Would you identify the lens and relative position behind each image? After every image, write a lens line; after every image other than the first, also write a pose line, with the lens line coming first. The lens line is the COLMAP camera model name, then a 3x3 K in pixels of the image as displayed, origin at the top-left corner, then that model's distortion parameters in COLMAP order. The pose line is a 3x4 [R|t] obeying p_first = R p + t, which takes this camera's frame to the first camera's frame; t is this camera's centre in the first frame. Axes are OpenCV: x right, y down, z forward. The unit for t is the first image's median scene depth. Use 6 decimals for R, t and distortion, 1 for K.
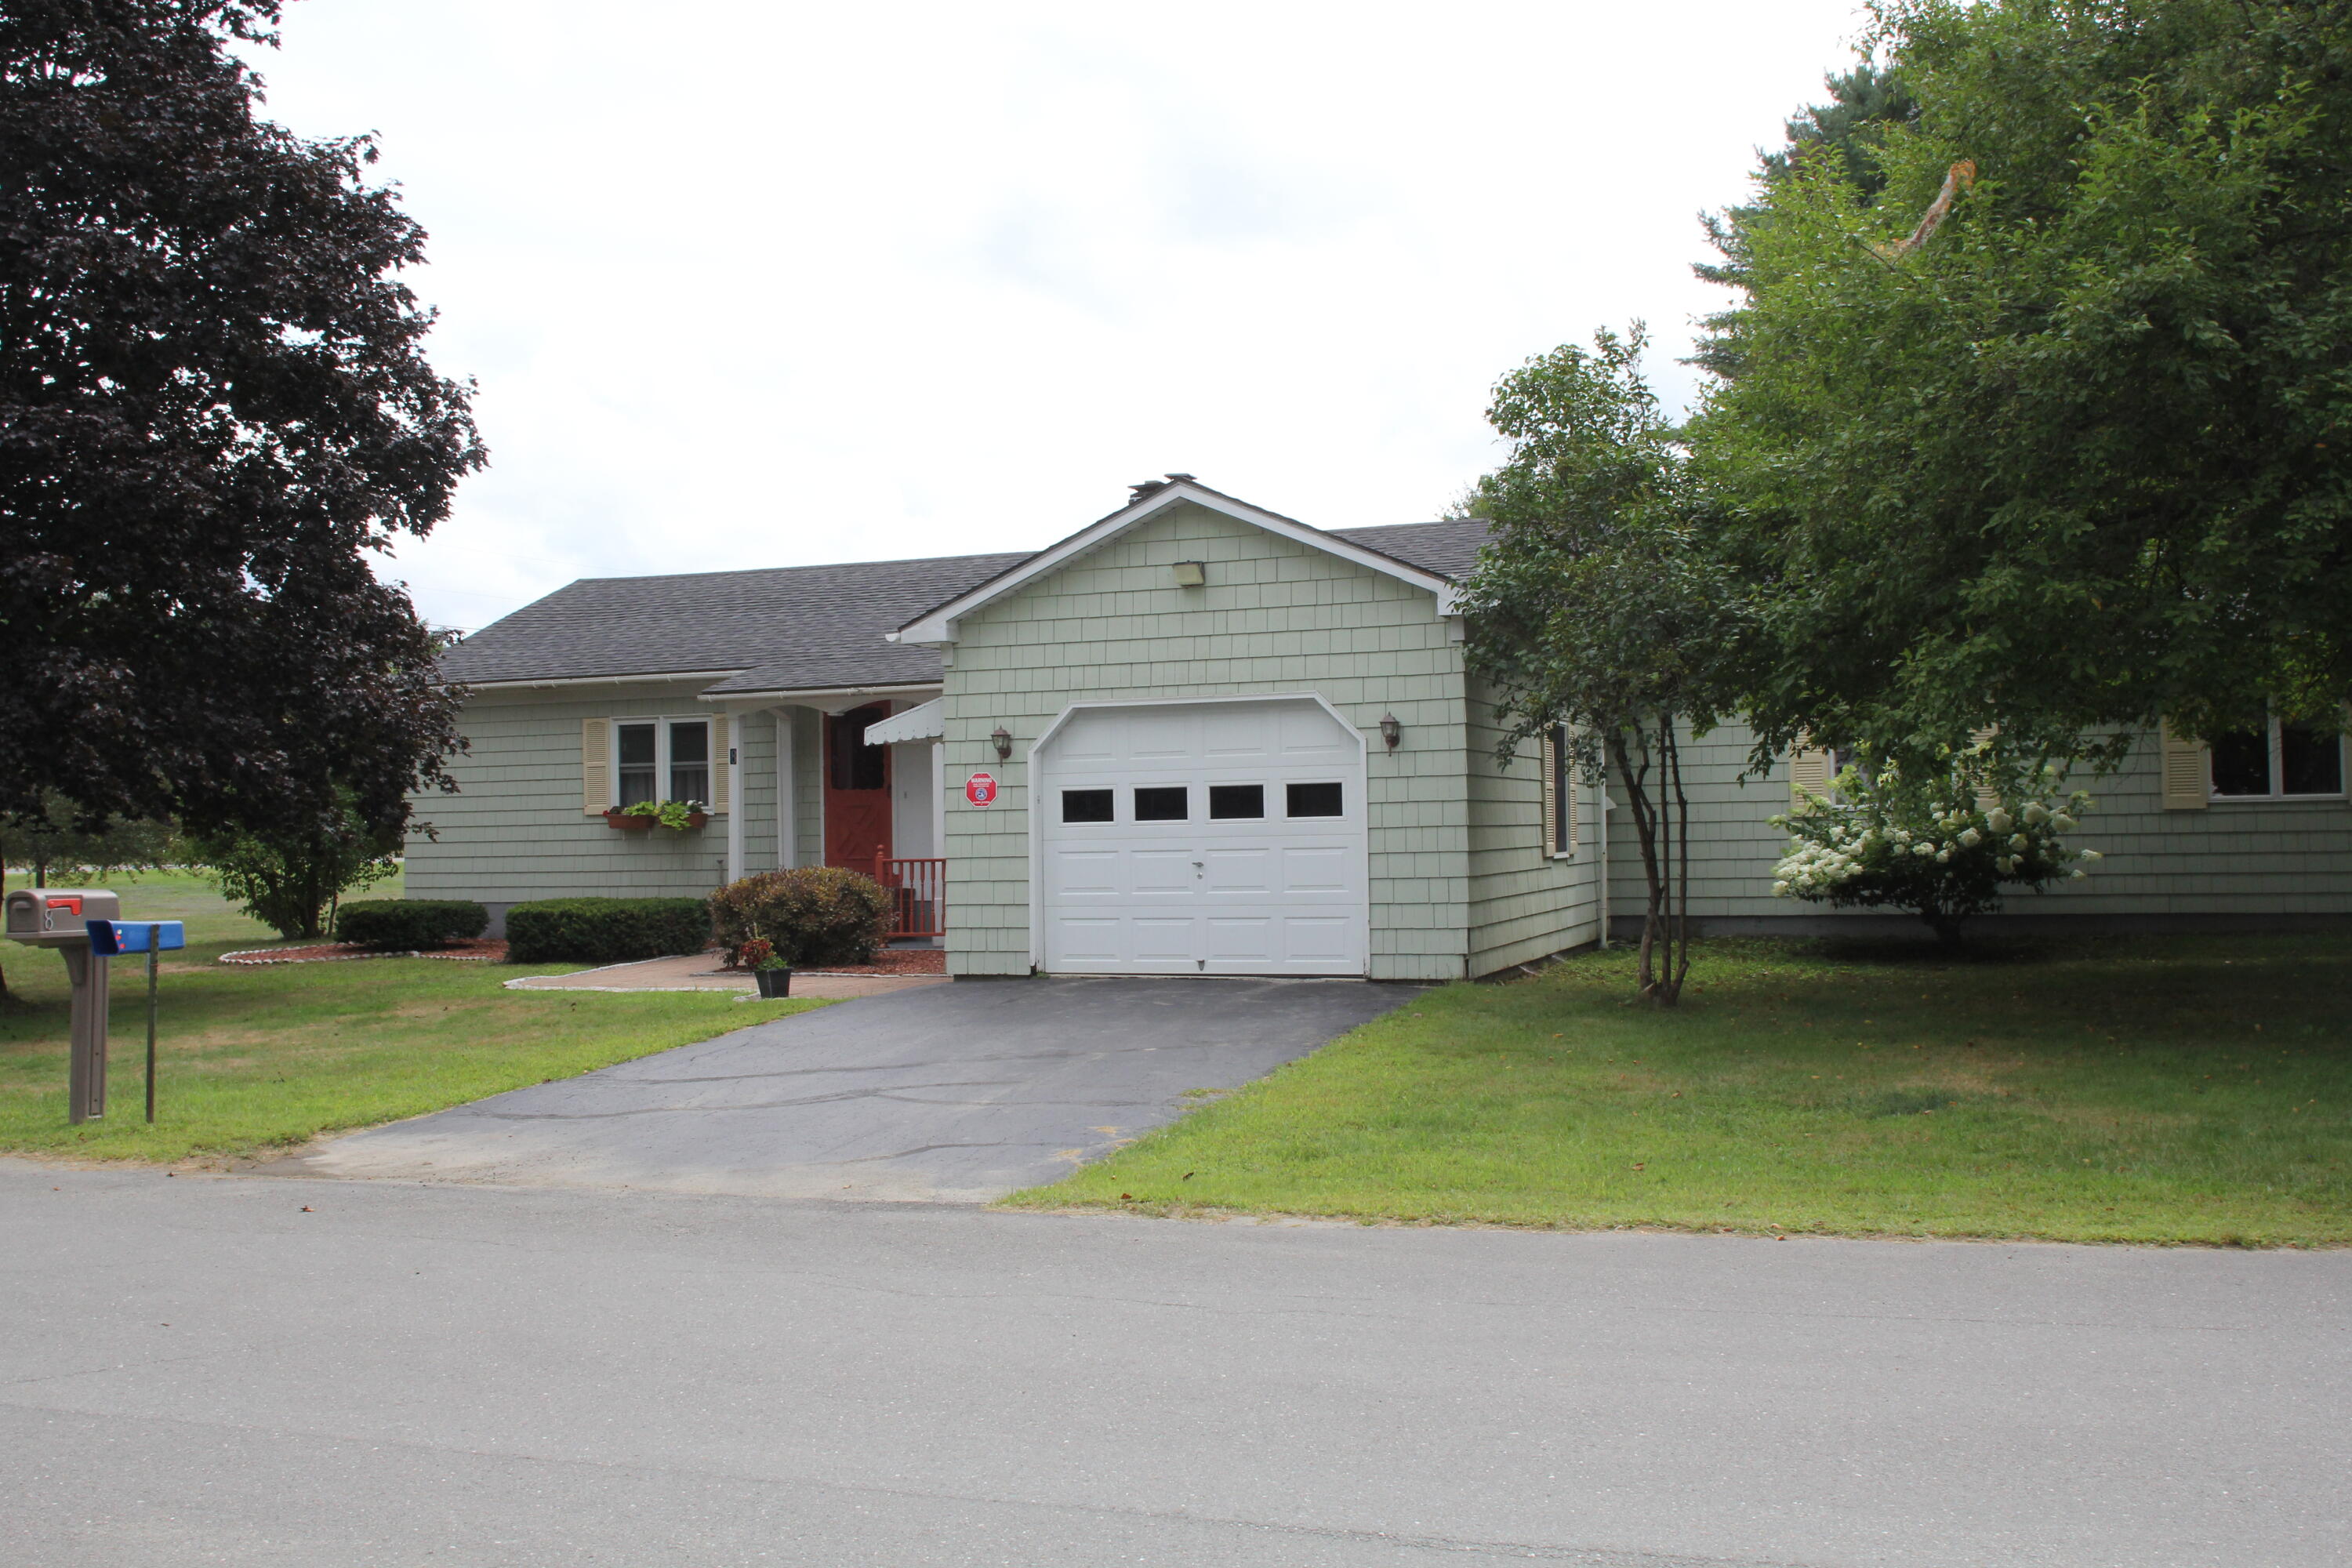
lens RADIAL K [[2146.2, 0, 1176.0], [0, 2146.2, 784.0], [0, 0, 1]] dist [-0.094334, 0.007203]
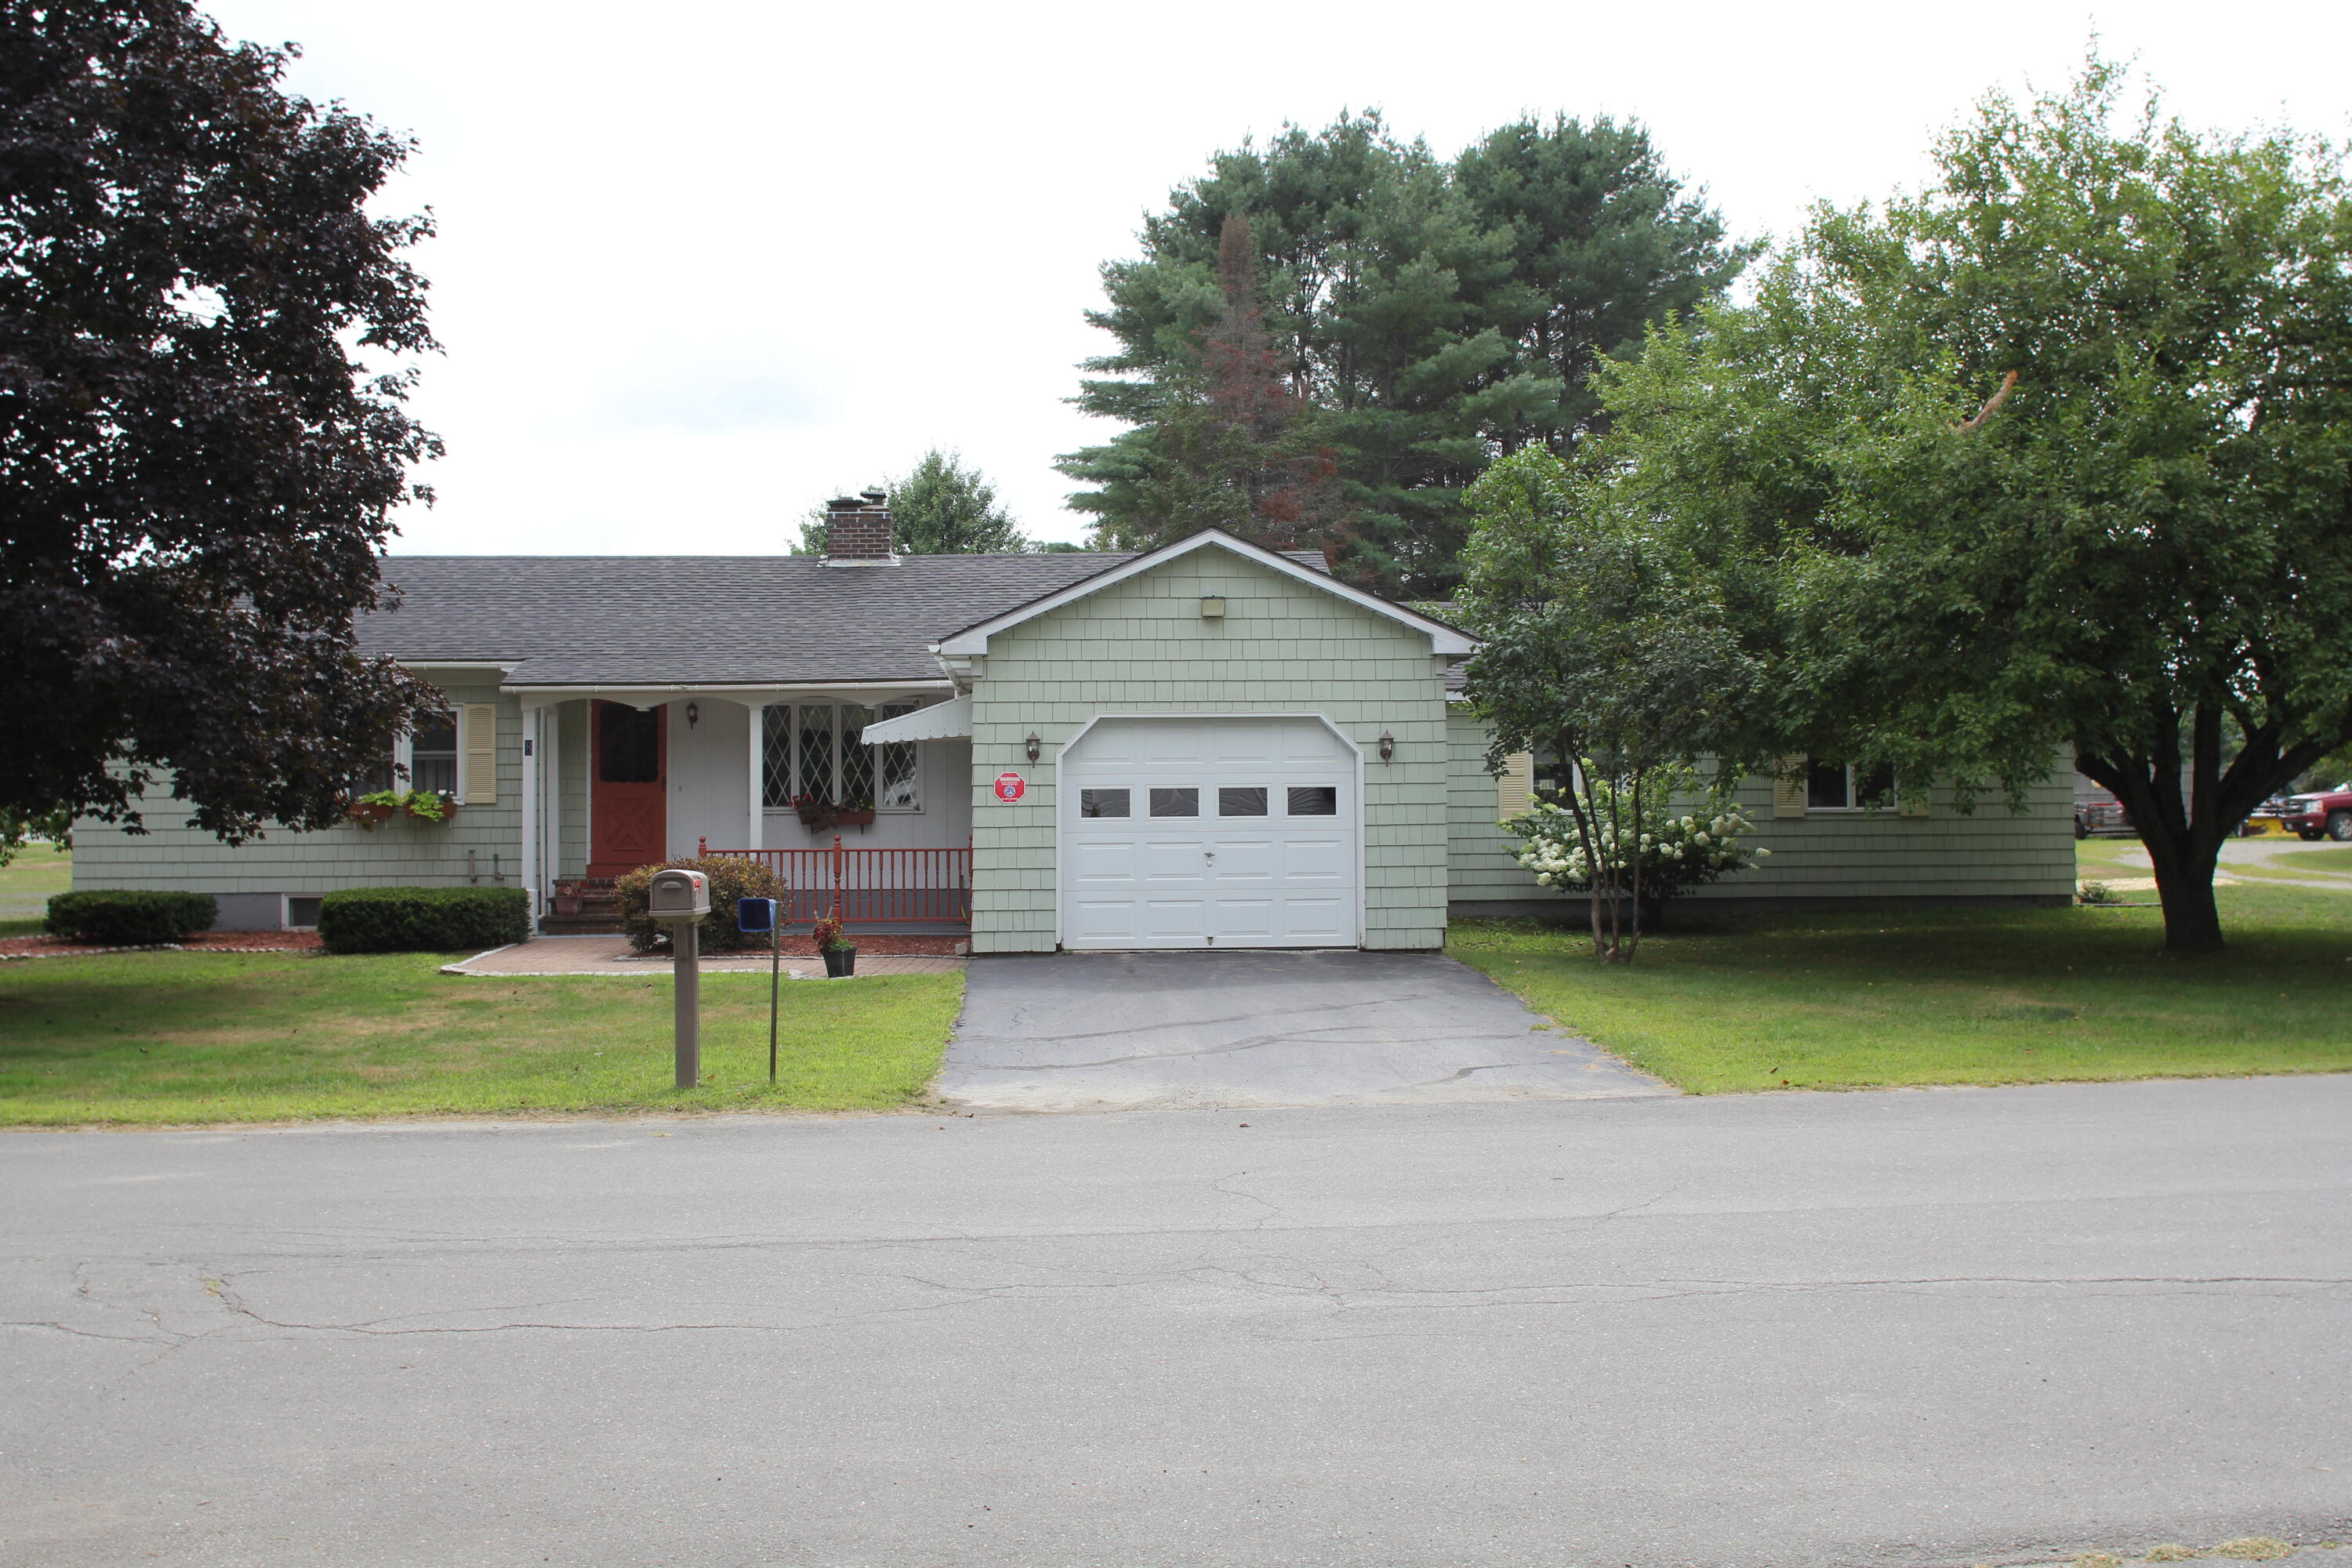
lens RADIAL K [[2146.2, 0, 1176.0], [0, 2146.2, 784.0], [0, 0, 1]] dist [-0.094334, 0.007203]
pose [[0.912850, 0.017792, 0.407908, -0.471785], [-0.017979, 0.999833, -0.003375, 0.003041], [-0.407900, -0.004253, 0.913017, -0.061737]]
